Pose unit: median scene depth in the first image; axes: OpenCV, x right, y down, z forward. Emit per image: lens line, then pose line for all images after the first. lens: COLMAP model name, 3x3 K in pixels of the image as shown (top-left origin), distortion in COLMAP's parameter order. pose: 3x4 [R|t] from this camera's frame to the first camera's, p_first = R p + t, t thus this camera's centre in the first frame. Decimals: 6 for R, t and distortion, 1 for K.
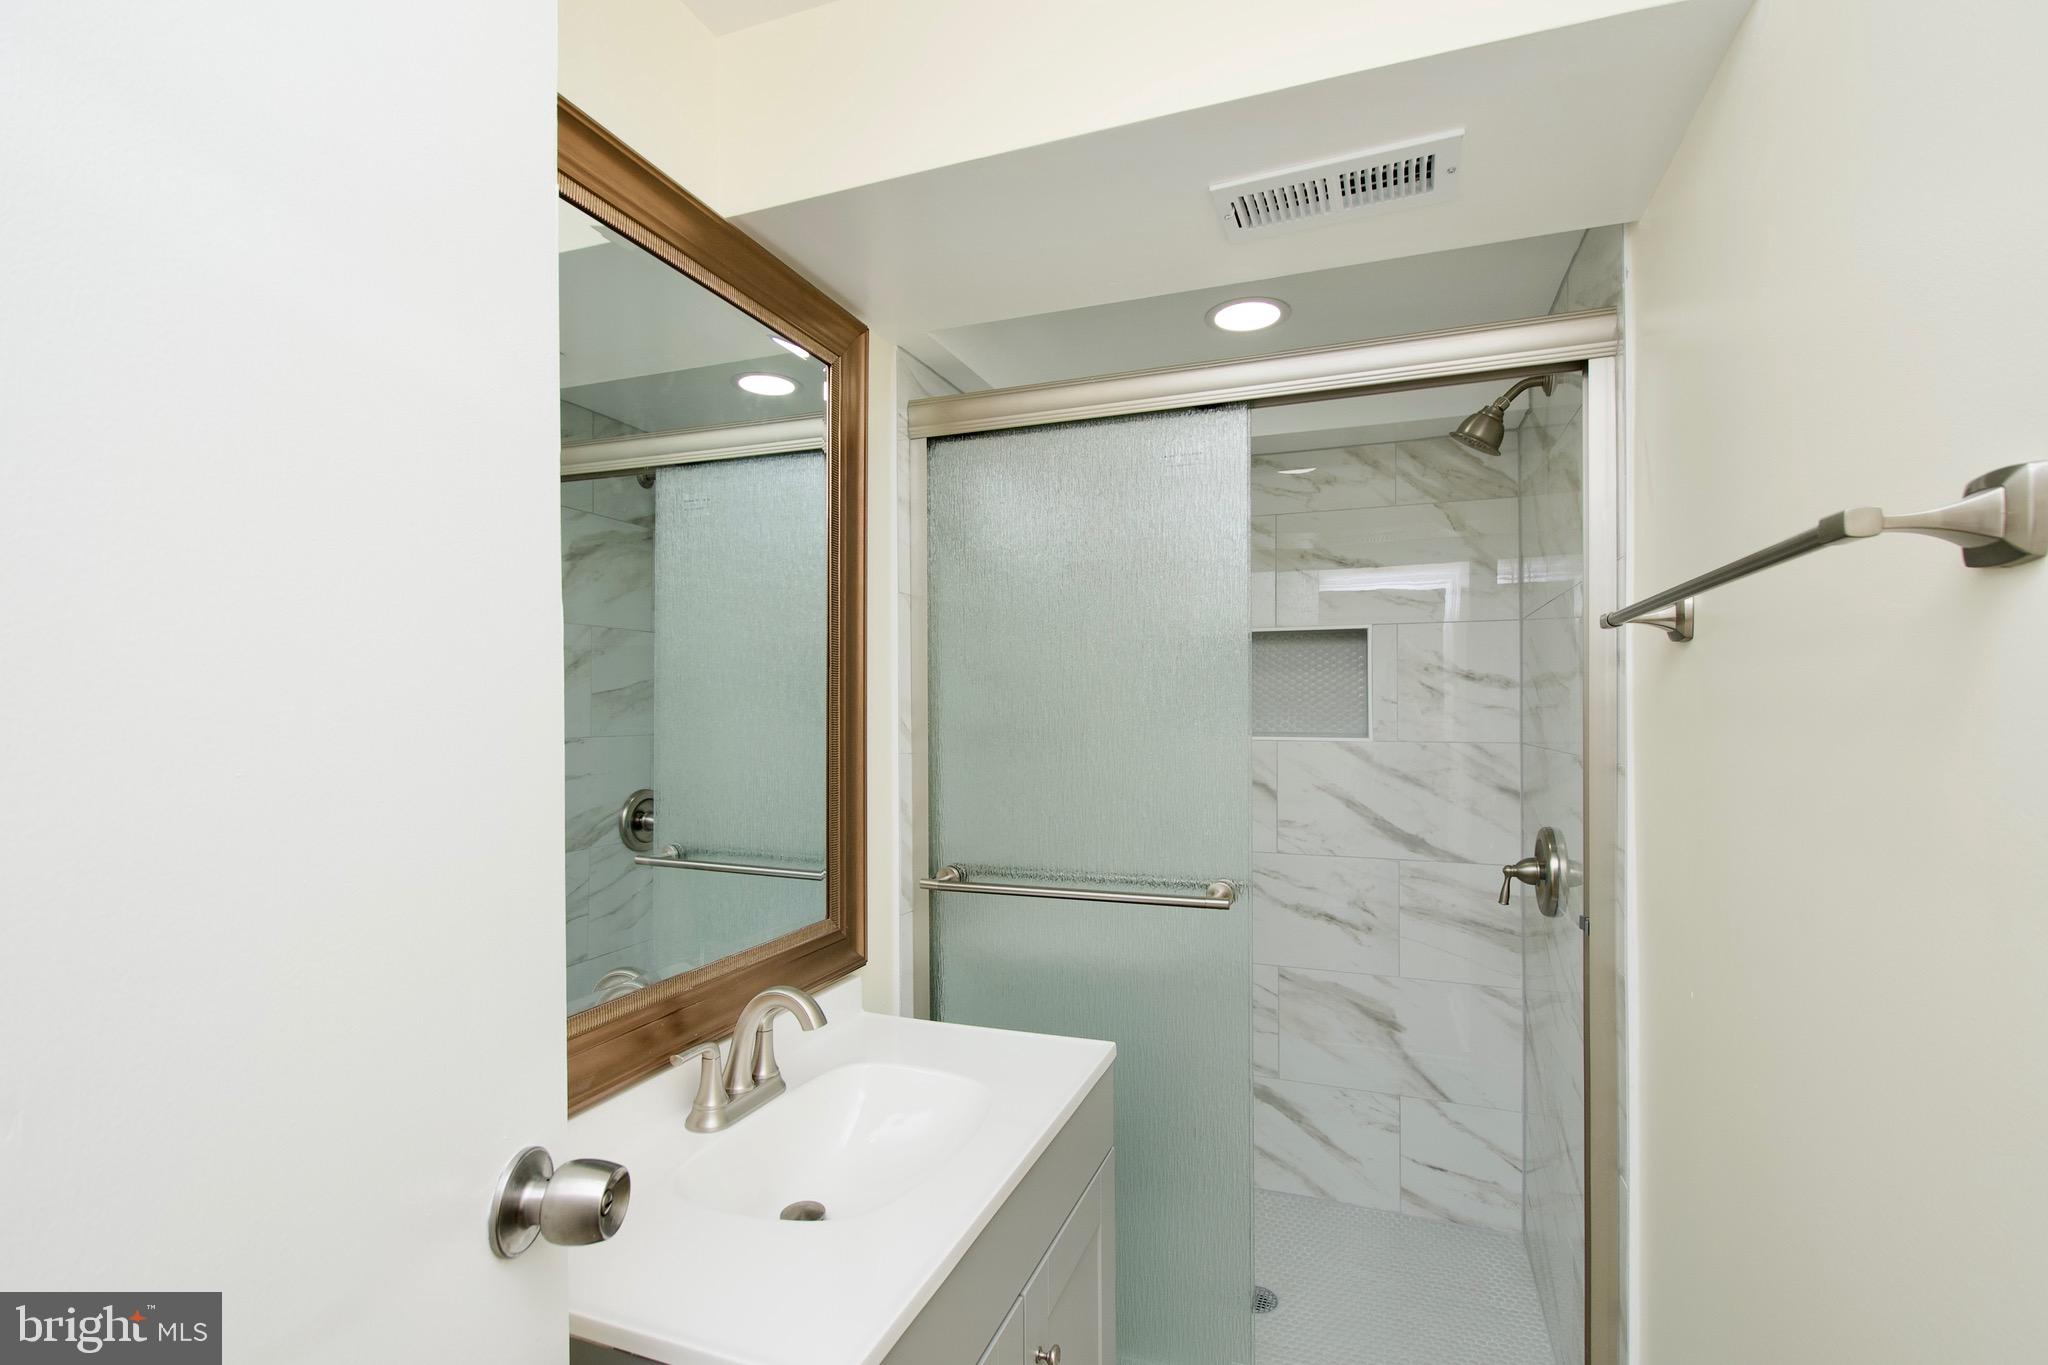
lens RADIAL K [[920.6, 0, 1026.3], [0, 920.6, 696.1], [0, 0, 1]] dist [0.009194, -0.004622]
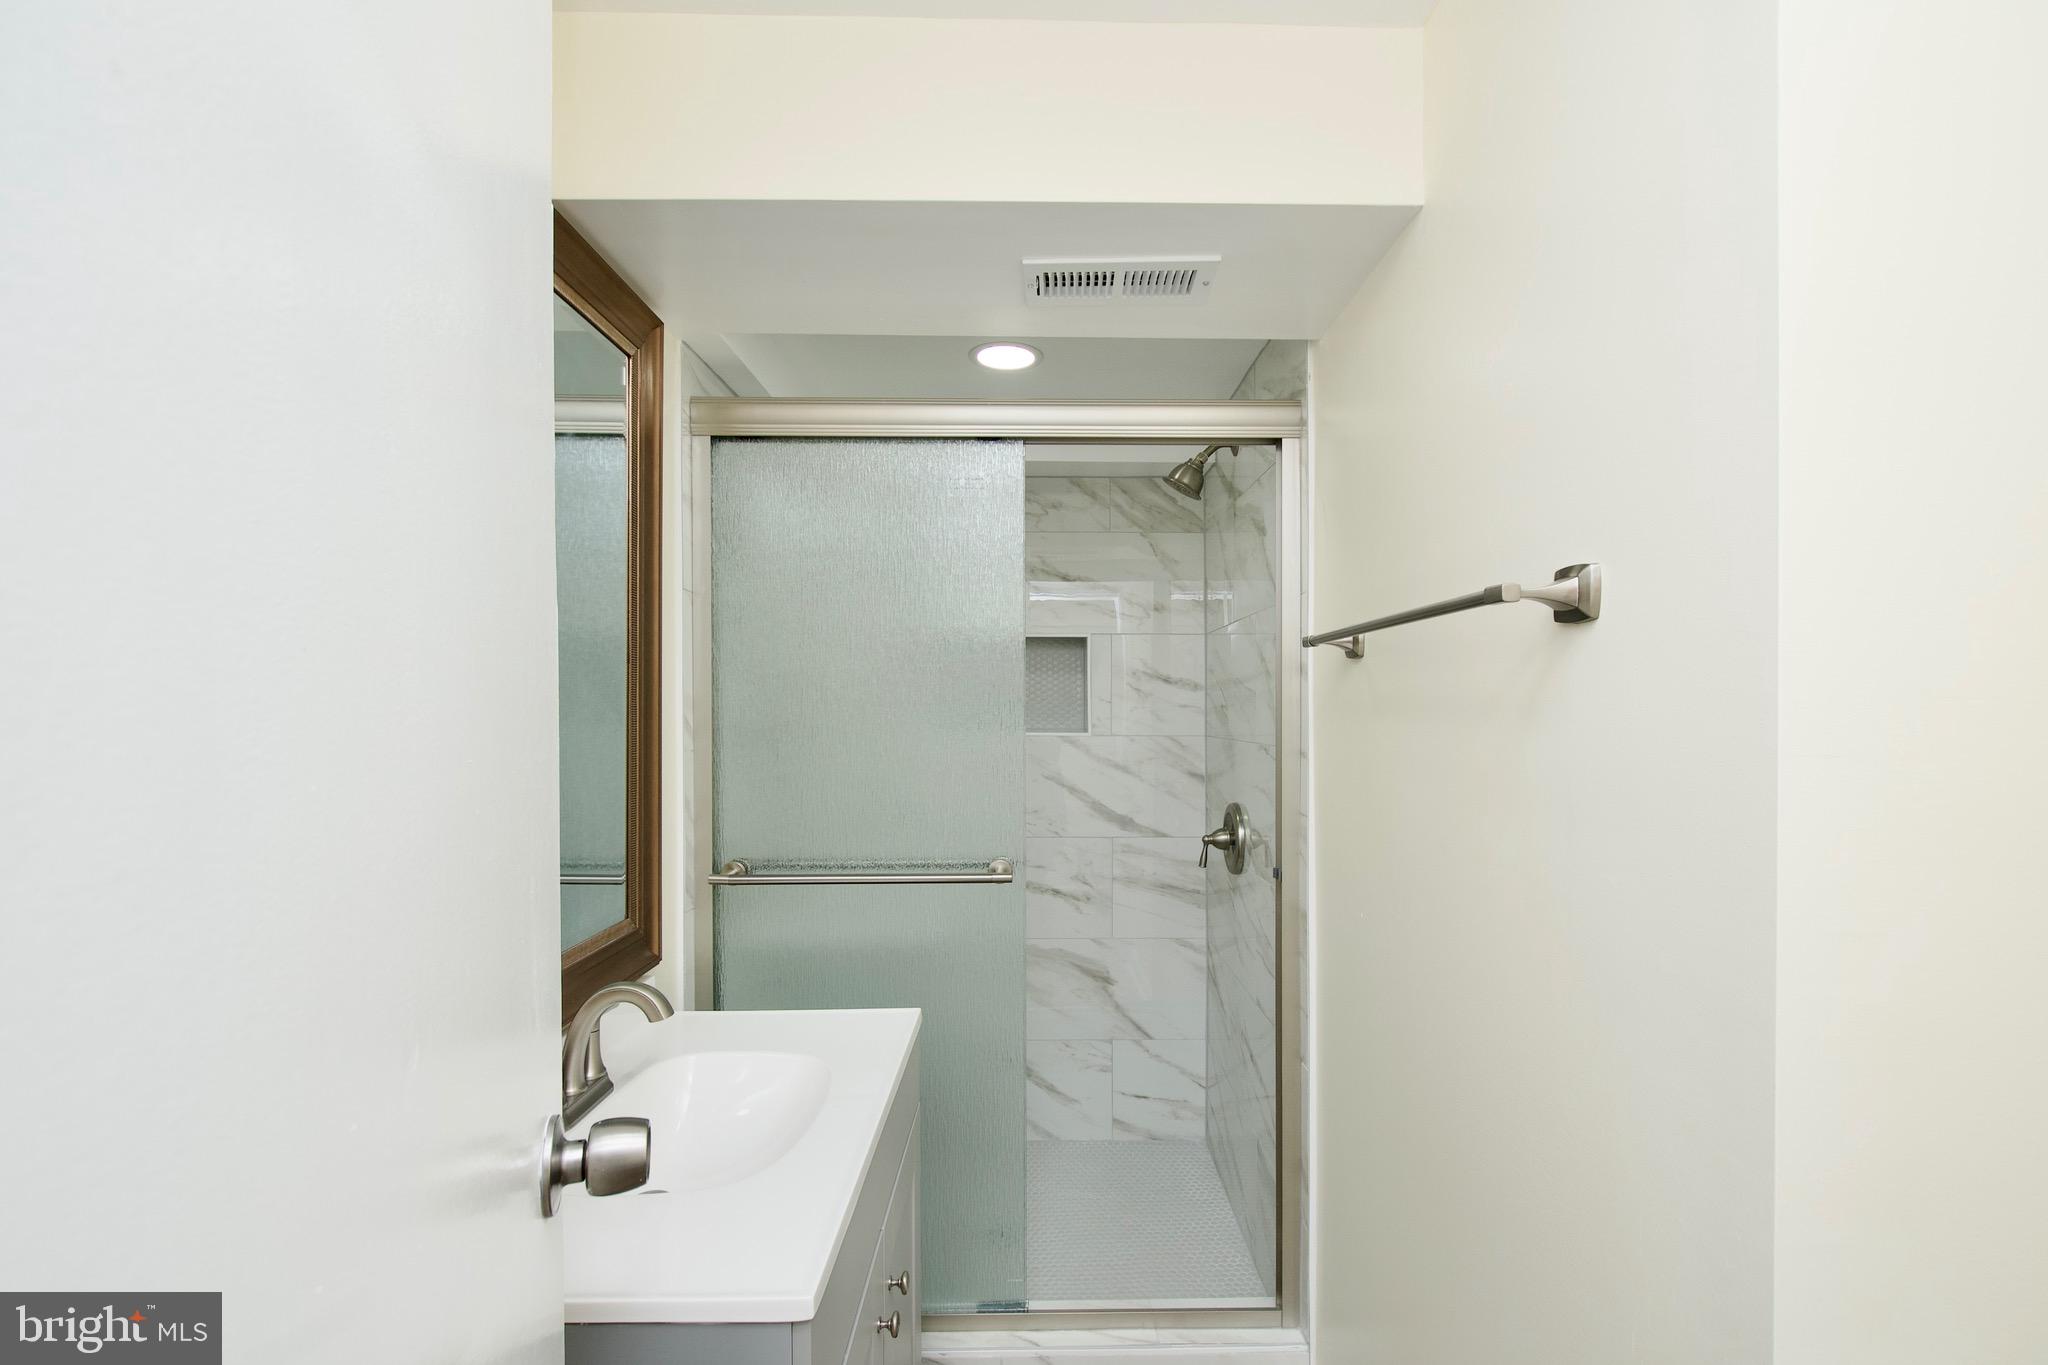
lens RADIAL K [[920.6, 0, 1033.5], [0, 920.6, 691.4], [0, 0, 1]] dist [0.009194, -0.004622]
pose [[0.933354, 0.008753, 0.358850, -0.146751], [-0.007602, 0.999960, -0.004618, -0.000321], [-0.358876, 0.001582, 0.933384, -0.067362]]
